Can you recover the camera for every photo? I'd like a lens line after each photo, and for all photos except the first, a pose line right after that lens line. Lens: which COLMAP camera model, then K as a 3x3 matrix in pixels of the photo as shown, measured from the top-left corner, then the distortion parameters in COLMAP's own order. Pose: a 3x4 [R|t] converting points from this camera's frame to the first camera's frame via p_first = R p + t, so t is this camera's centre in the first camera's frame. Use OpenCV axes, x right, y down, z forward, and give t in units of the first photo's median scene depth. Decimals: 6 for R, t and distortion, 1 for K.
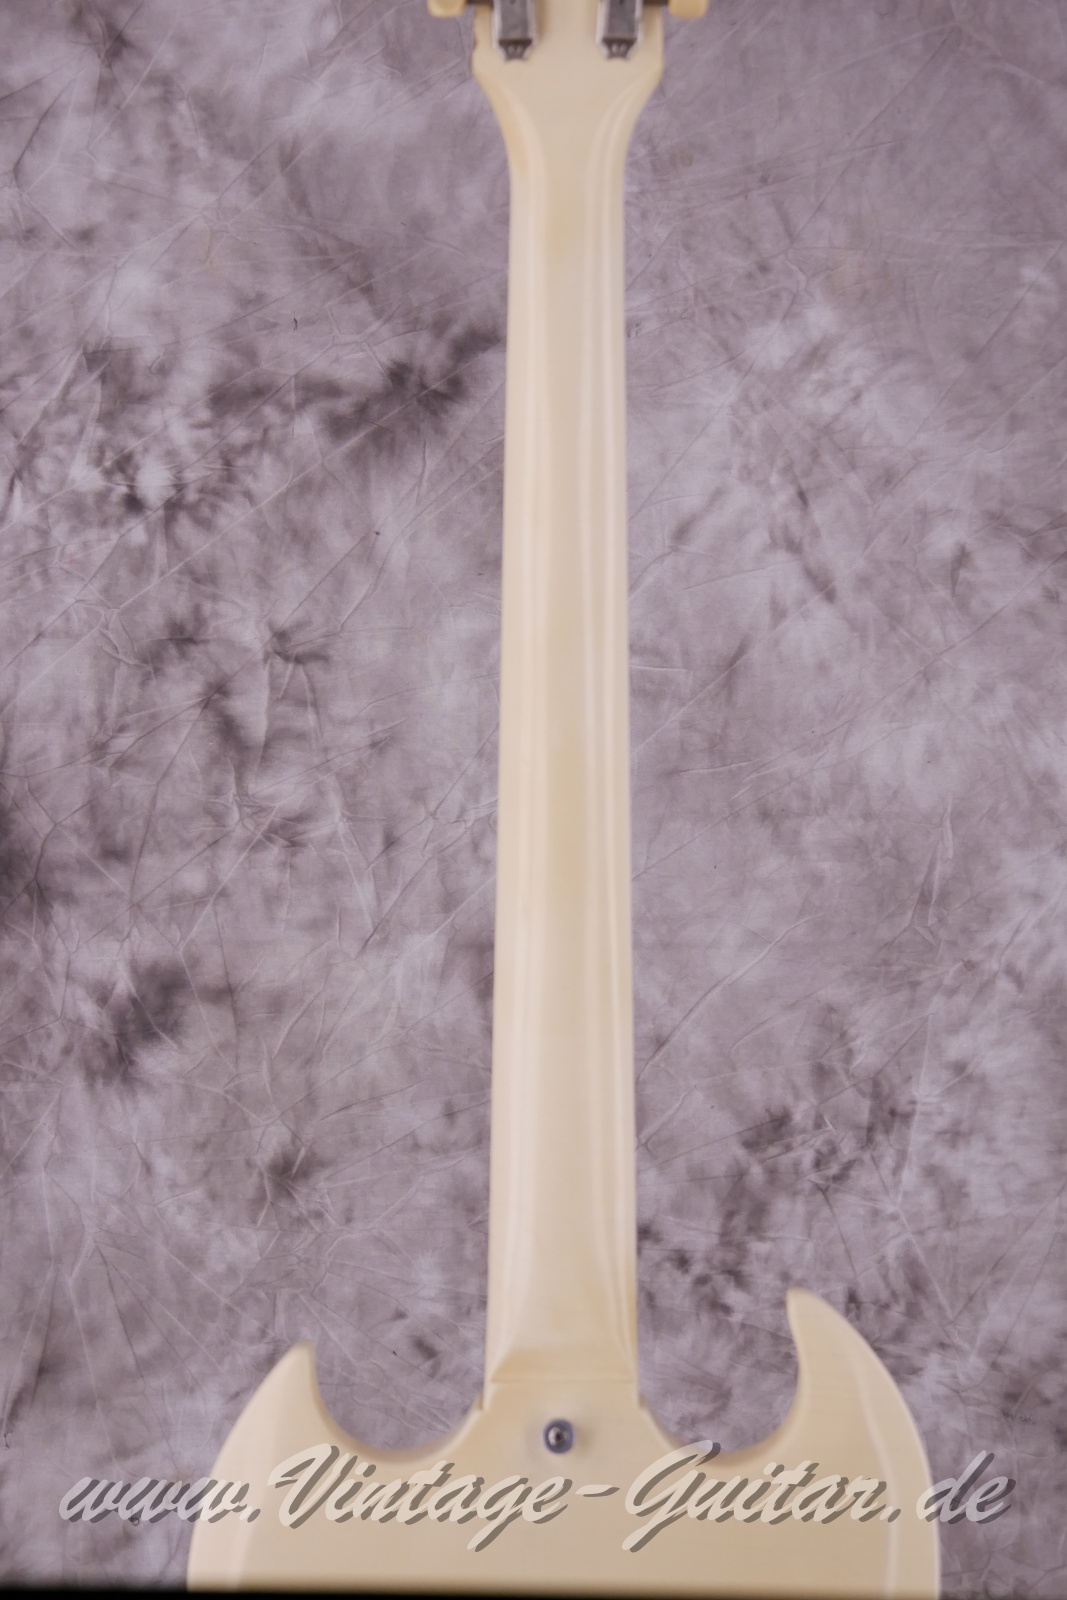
lens RADIAL K [[2052.0, 0, 534.7], [0, 2052.0, 835.5], [0, 0, 1]] dist [0.003216, -0.017234]
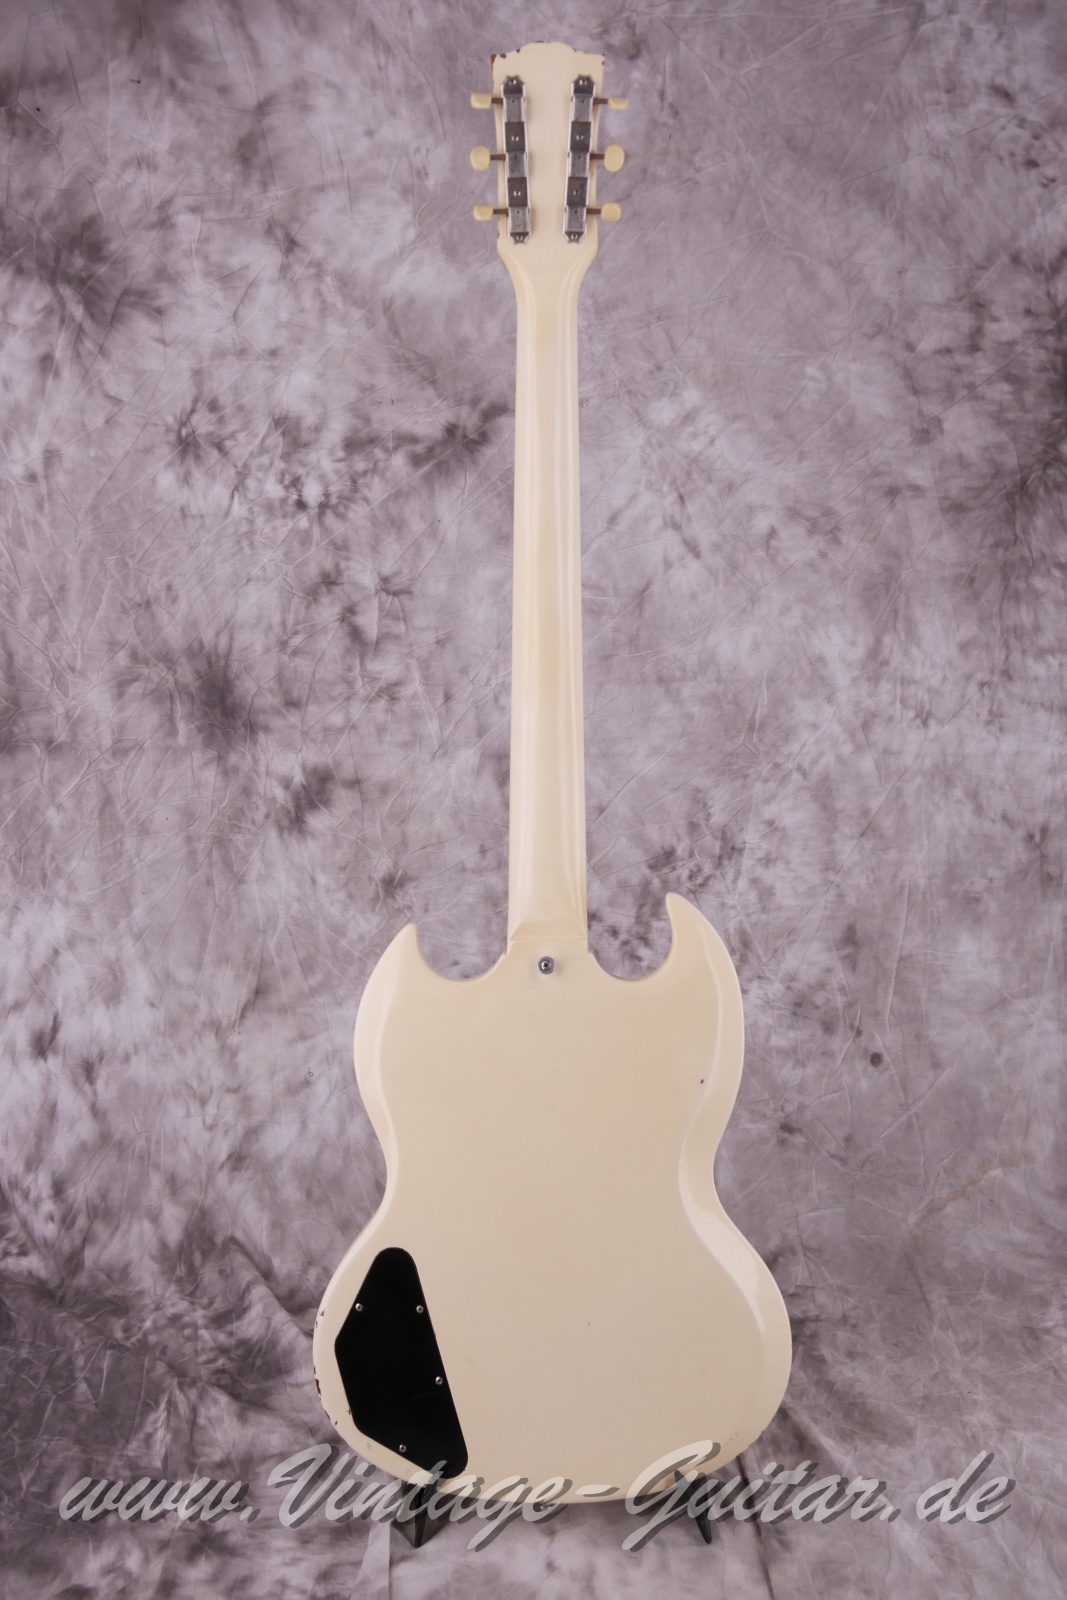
lens RADIAL K [[1310.3, 0, 519.9], [0, 1310.3, 835.3], [0, 0, 1]] dist [-0.079986, 0.003529]
pose [[0.999973, -0.005317, -0.005105, -0.003552], [0.005587, 0.998500, 0.054470, 0.061163], [0.004807, -0.054497, 0.998502, -0.127553]]
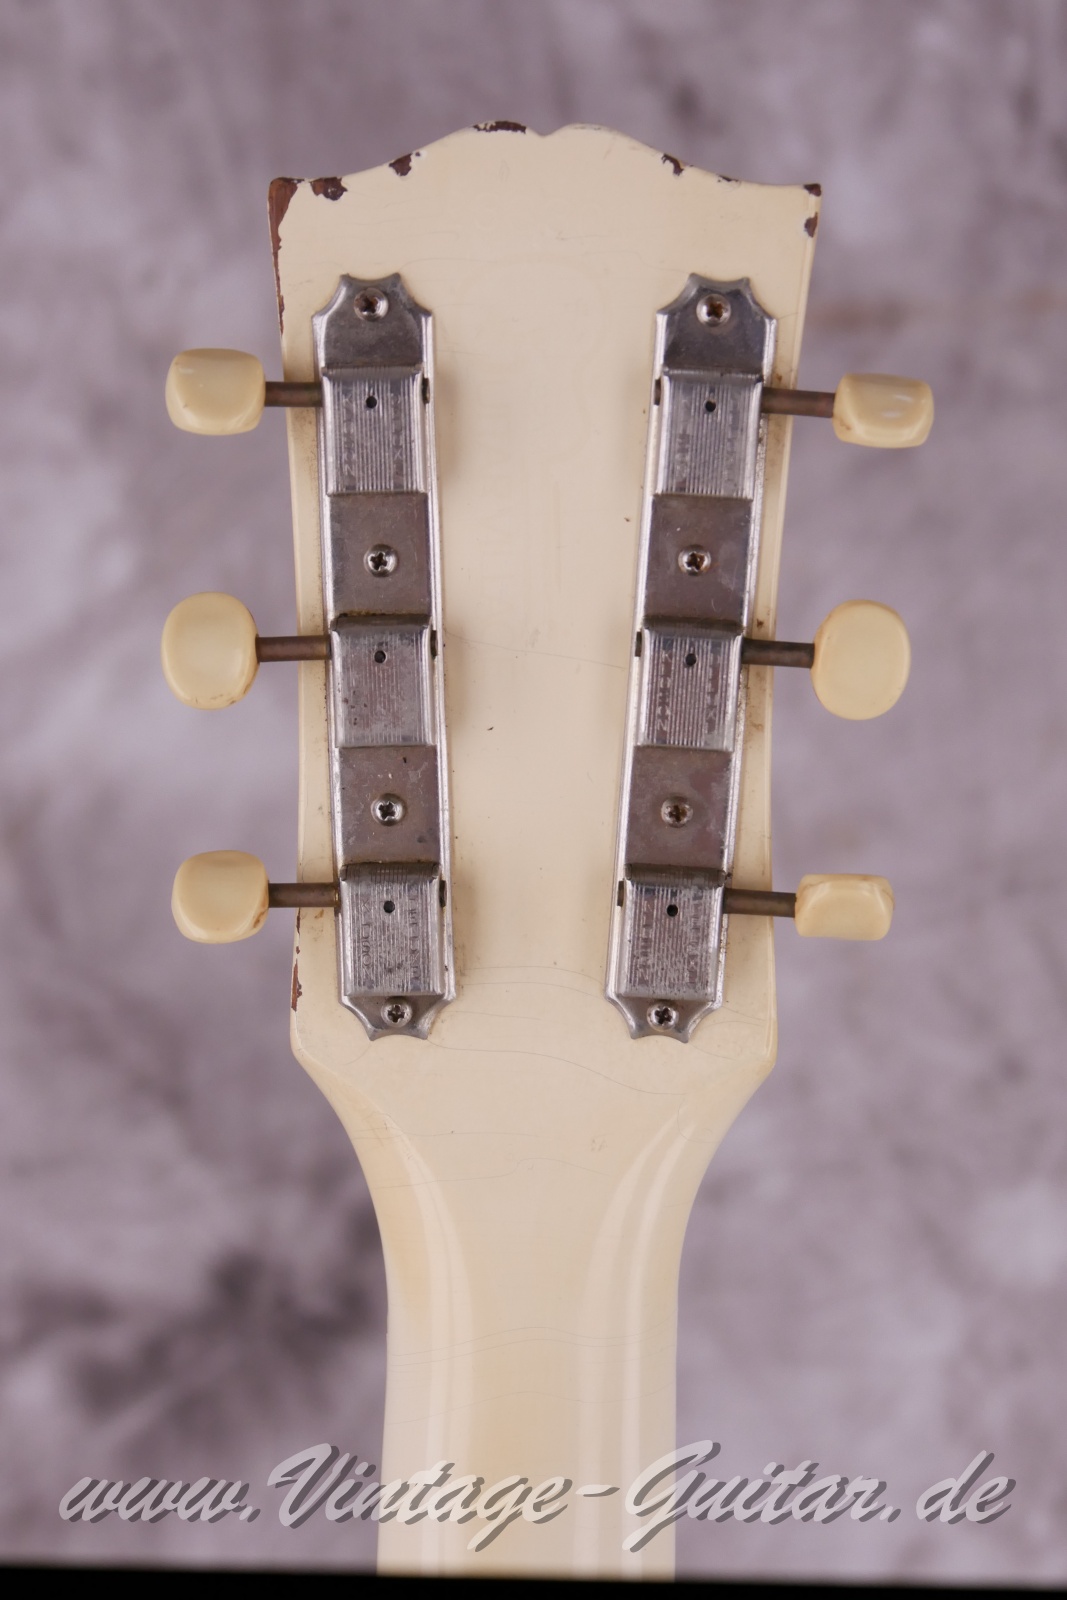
lens RADIAL K [[3237.9, 0, 533.5], [0, 3237.9, 800.0], [0, 0, 1]] dist [-0.003281, 0.068714]
pose [[0.999554, 0.013337, -0.026720, 0.020654], [-0.017956, 0.983340, -0.180884, -0.200257], [0.023862, 0.181283, 0.983141, 0.254073]]
